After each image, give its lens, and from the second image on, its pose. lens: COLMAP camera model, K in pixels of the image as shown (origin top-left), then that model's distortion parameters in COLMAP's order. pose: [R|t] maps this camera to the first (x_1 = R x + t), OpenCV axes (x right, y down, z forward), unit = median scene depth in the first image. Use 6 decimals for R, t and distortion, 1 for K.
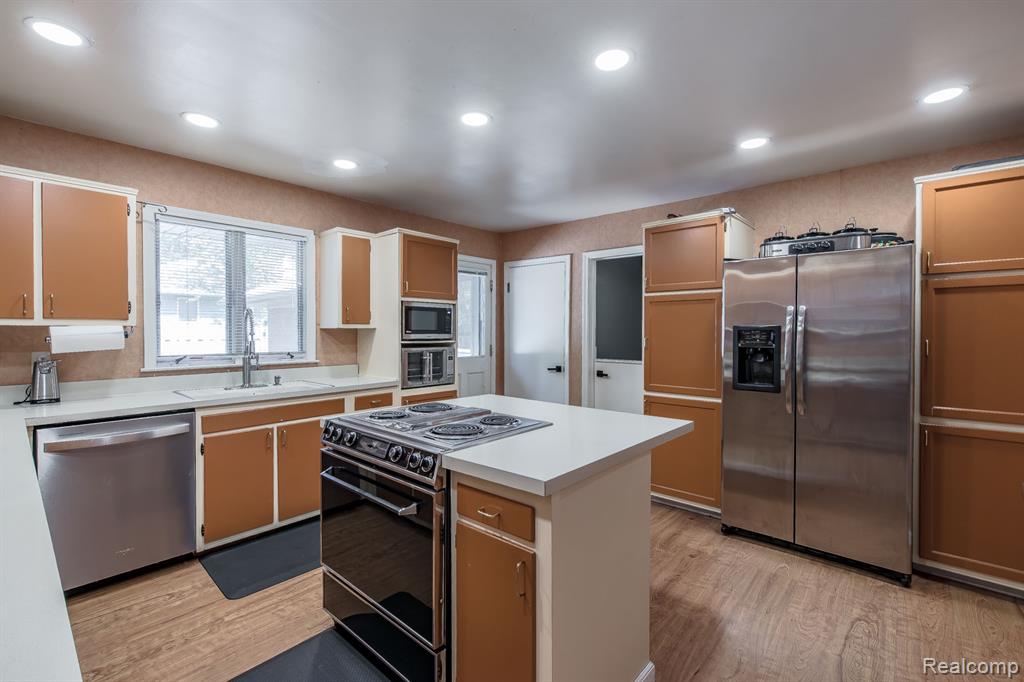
lens RADIAL K [[448.4, 0, 506.8], [0, 448.4, 337.2], [0, 0, 1]] dist [0.003753, 0.000430]
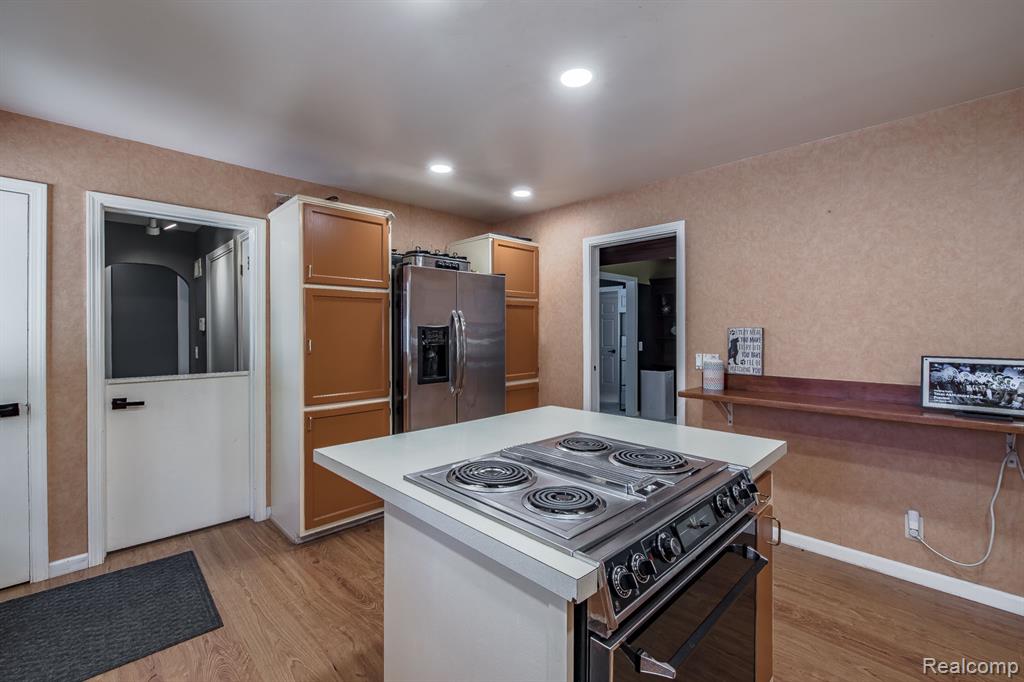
lens RADIAL K [[448.4, 0, 508.6], [0, 448.4, 333.7], [0, 0, 1]] dist [0.003753, 0.000430]
pose [[0.068579, -0.009801, 0.997598, -0.976573], [0.017858, 0.999804, 0.008596, -0.021207], [-0.997486, 0.017225, 0.068740, 1.231526]]
